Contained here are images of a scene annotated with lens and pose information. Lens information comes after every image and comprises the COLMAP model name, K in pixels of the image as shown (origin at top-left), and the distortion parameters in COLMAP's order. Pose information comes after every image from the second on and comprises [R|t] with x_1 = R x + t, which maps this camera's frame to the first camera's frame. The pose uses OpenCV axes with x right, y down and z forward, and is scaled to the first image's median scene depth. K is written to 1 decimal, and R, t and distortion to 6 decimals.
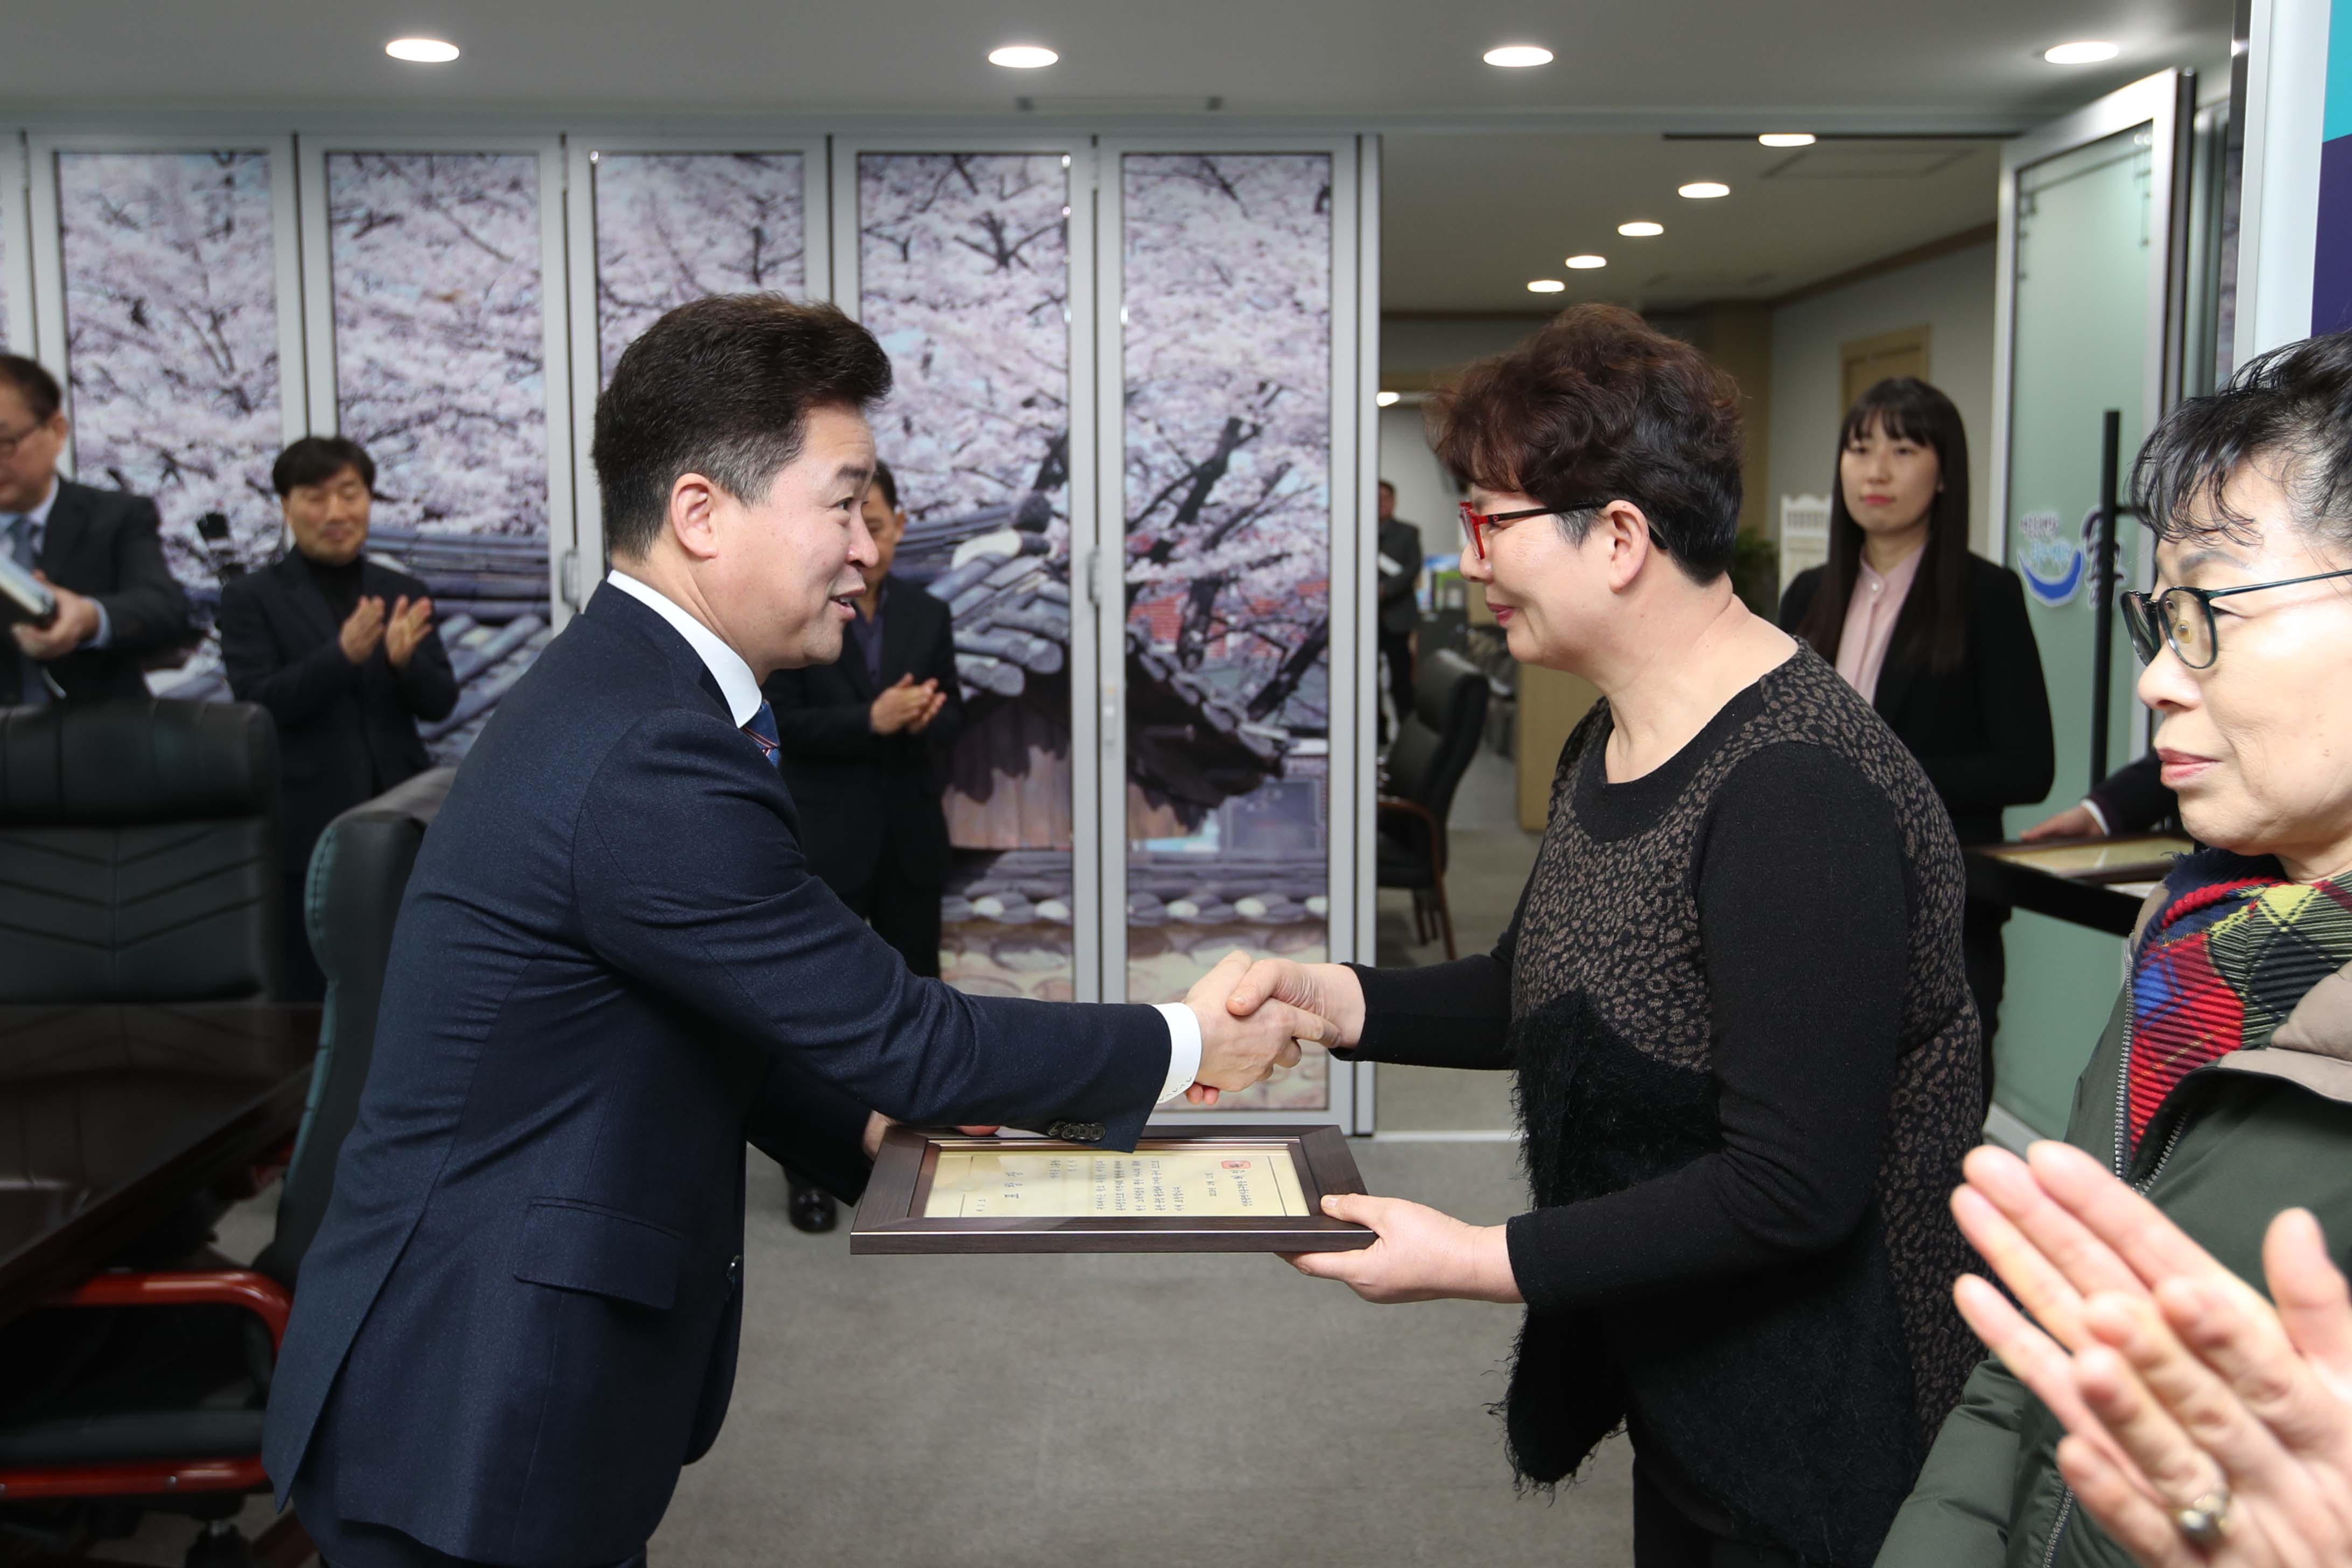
lens RADIAL K [[1914.4, 0, 1178.4], [0, 1914.4, 771.8], [0, 0, 1]] dist [-0.013667, 0.012083]
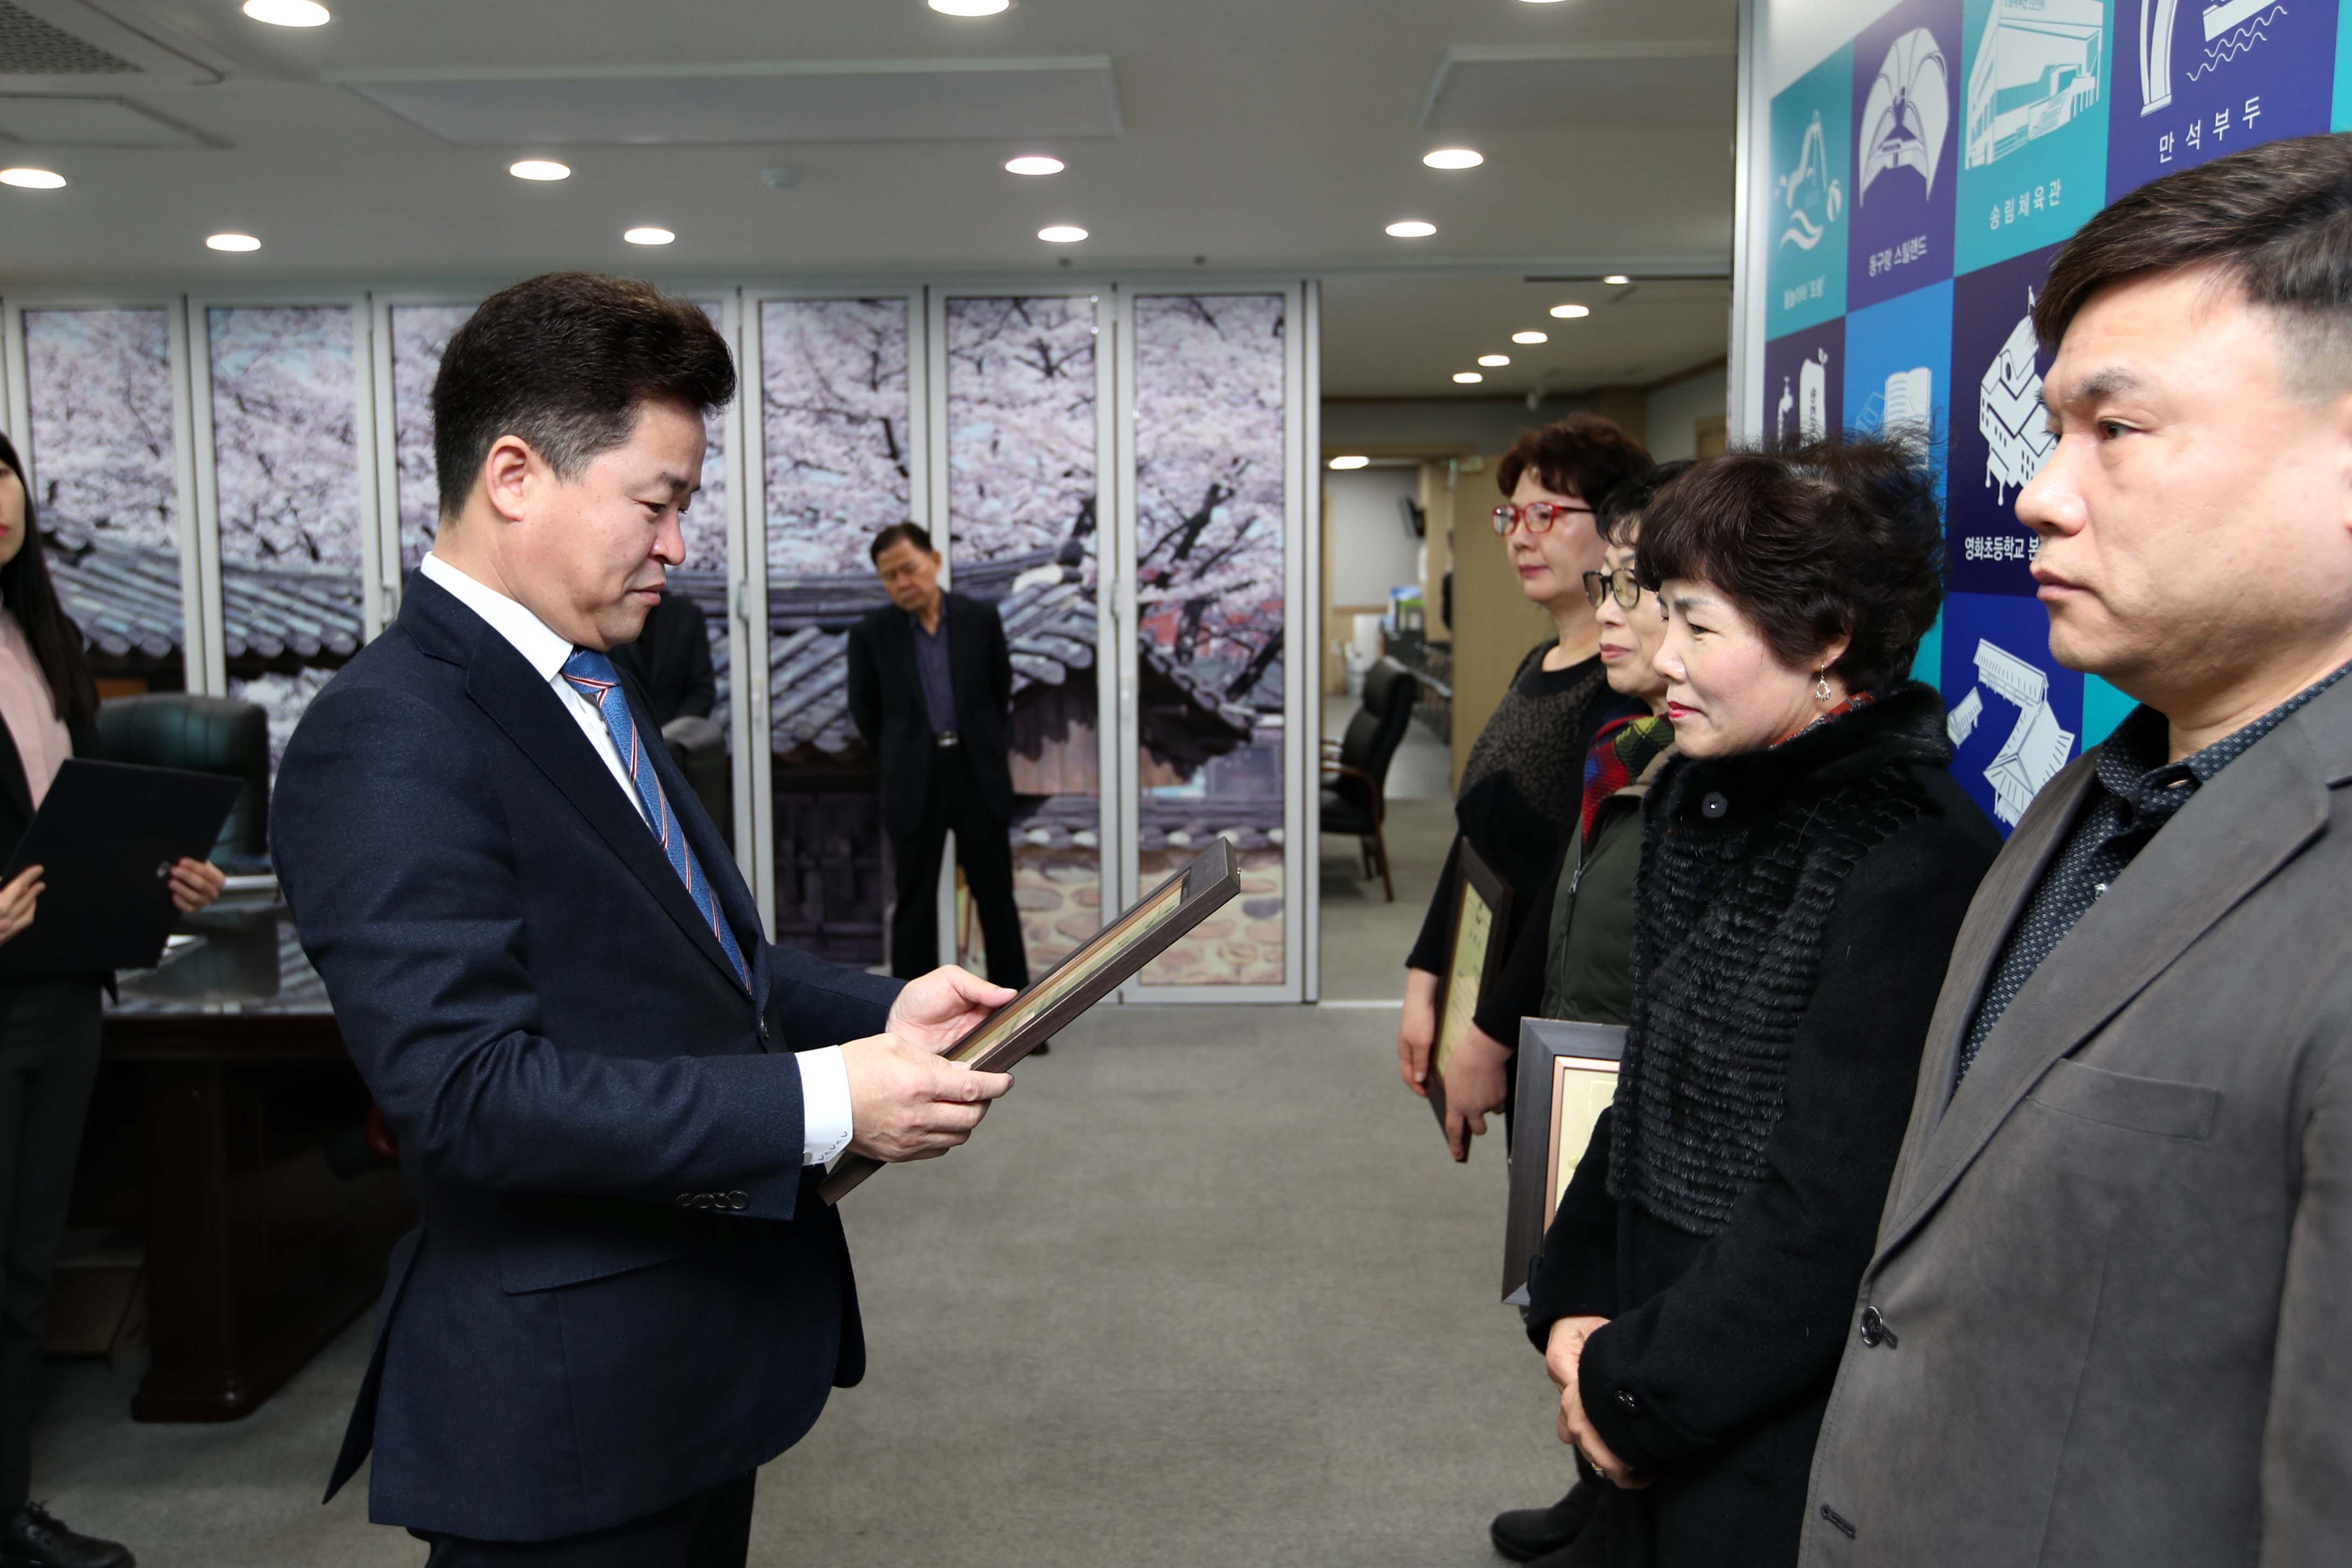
lens RADIAL K [[1758.6, 0, 1151.7], [0, 1758.6, 784.3], [0, 0, 1]] dist [-0.025967, -0.003686]
pose [[0.999272, -0.000901, -0.038140, 0.031718], [0.000627, 0.999974, -0.007187, 0.042916], [0.038146, 0.007158, 0.999247, -0.278173]]
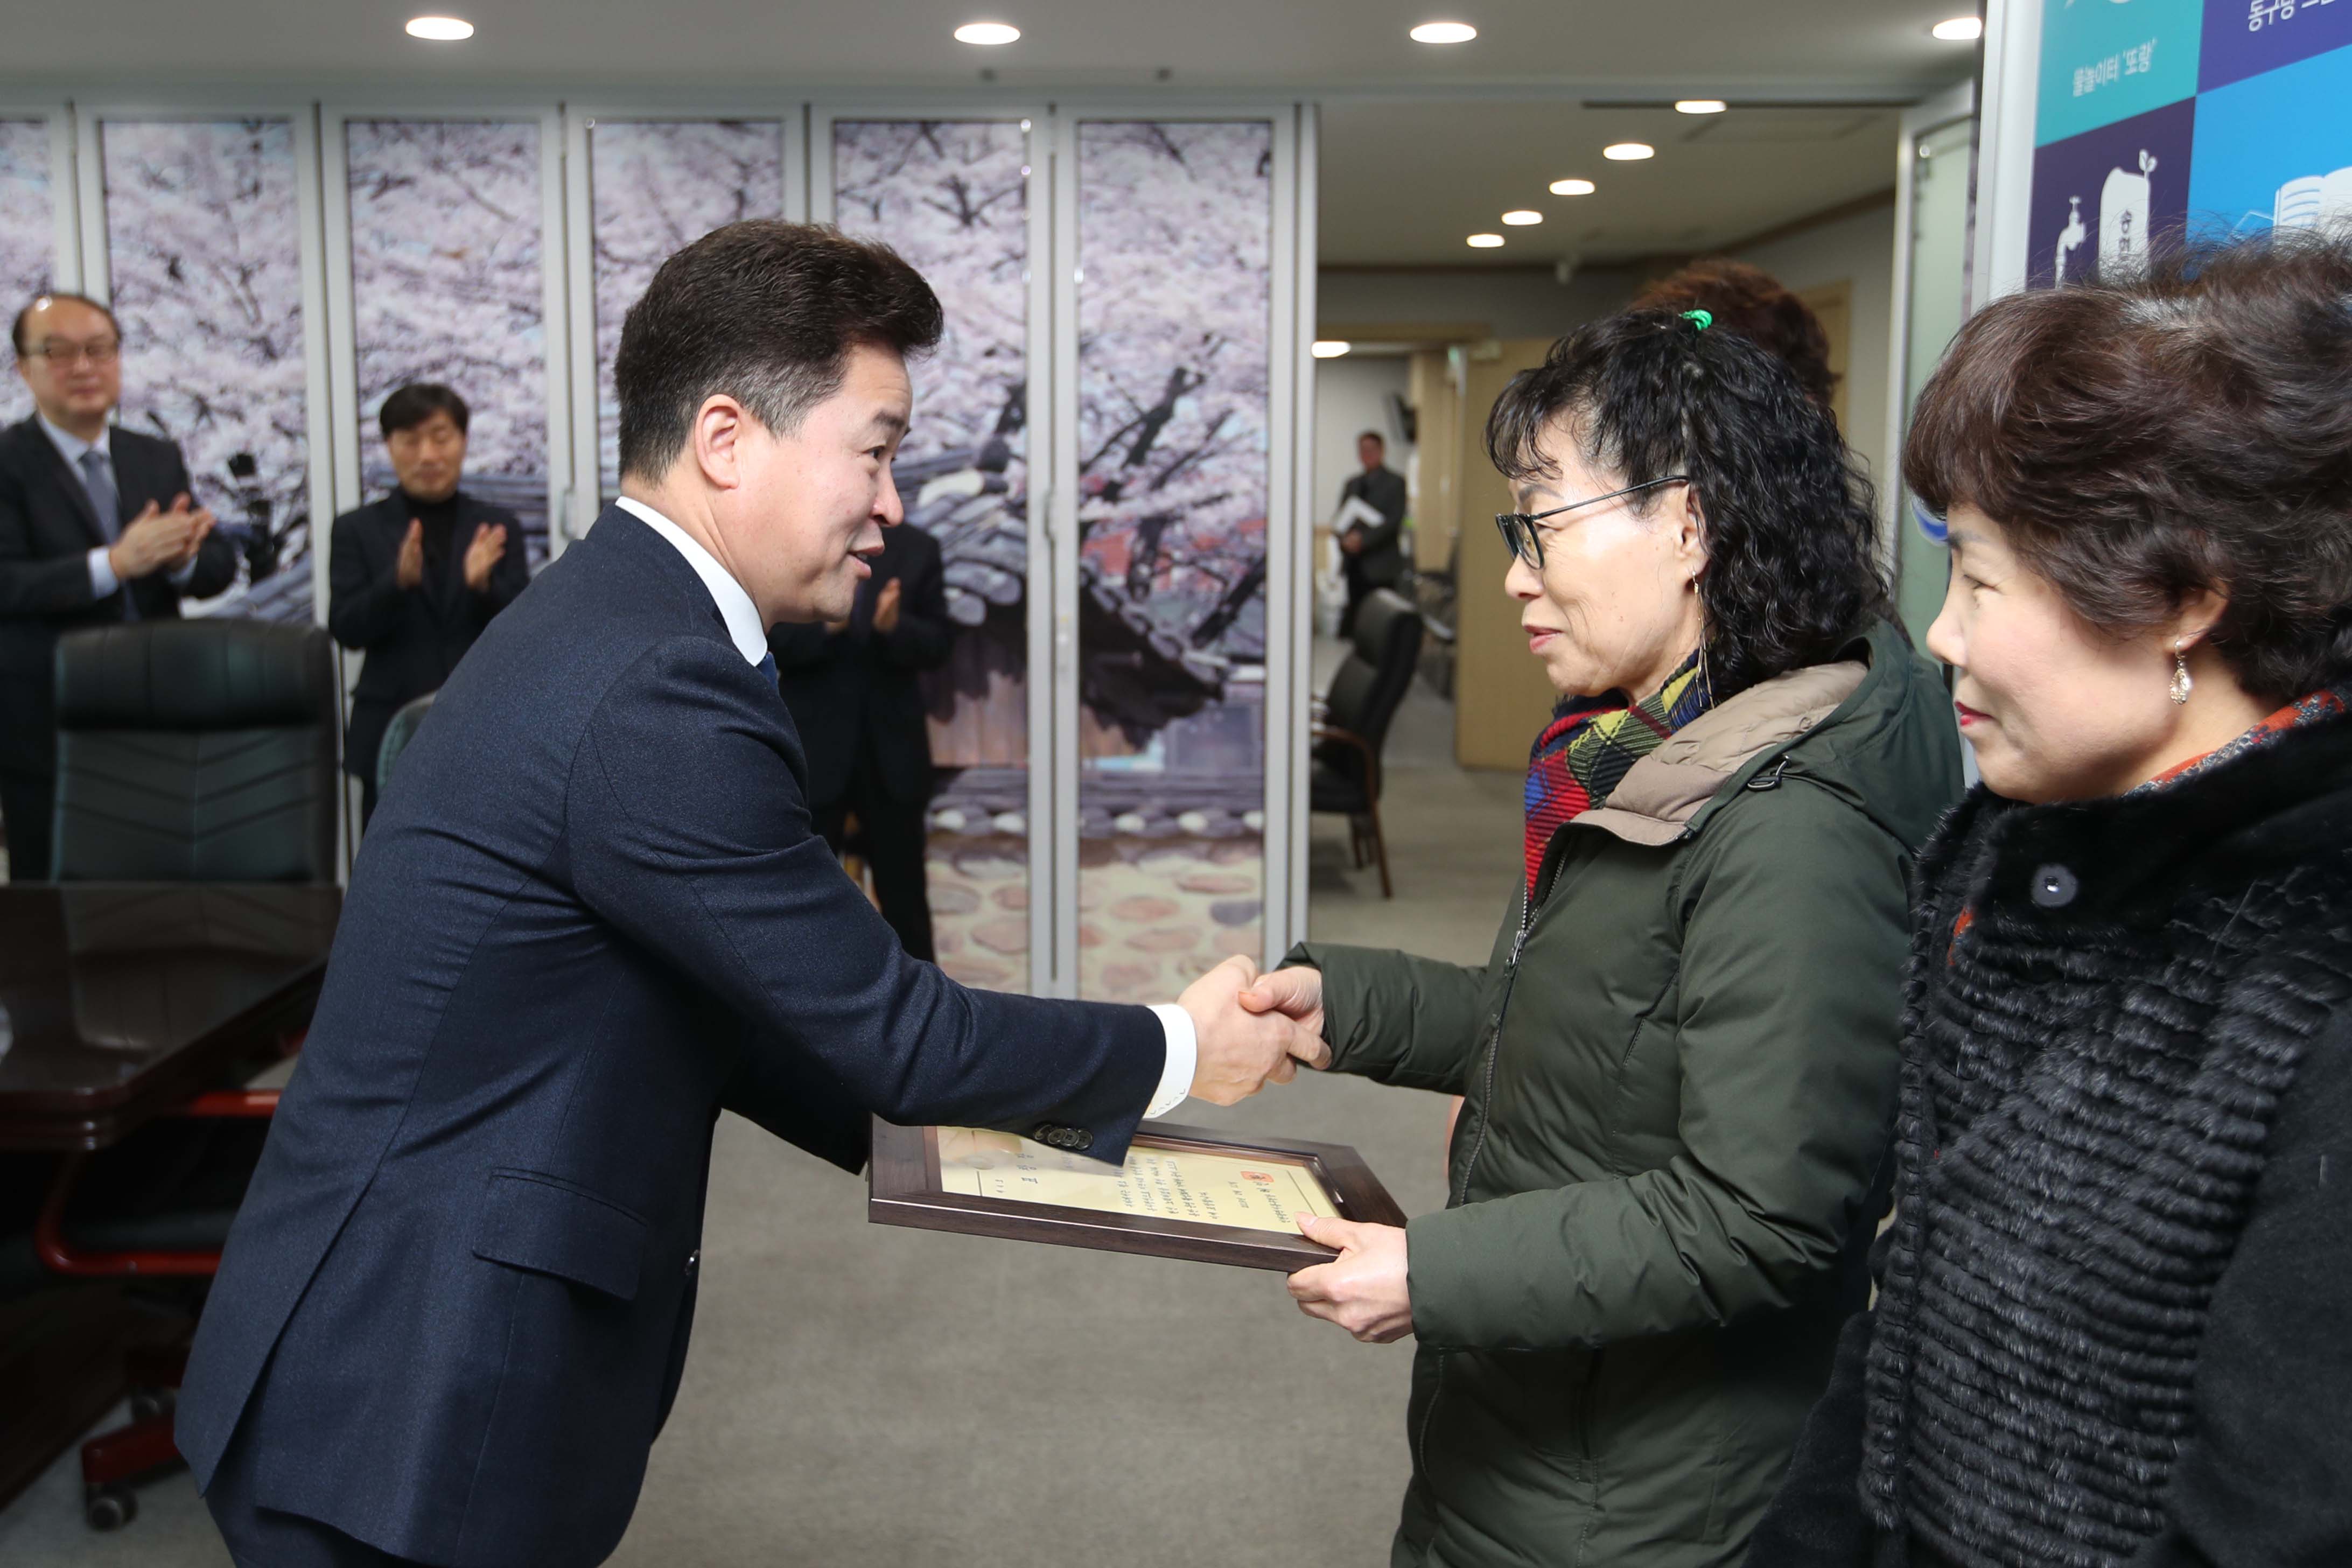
lens RADIAL K [[1991.1, 0, 1104.0], [0, 1991.1, 792.6], [0, 0, 1]] dist [-0.017537, 0.014440]
pose [[0.999847, 0.005842, -0.016473, 0.006061], [-0.005407, 0.999639, 0.026312, 0.025695], [0.016621, -0.026219, 0.999518, -0.129192]]
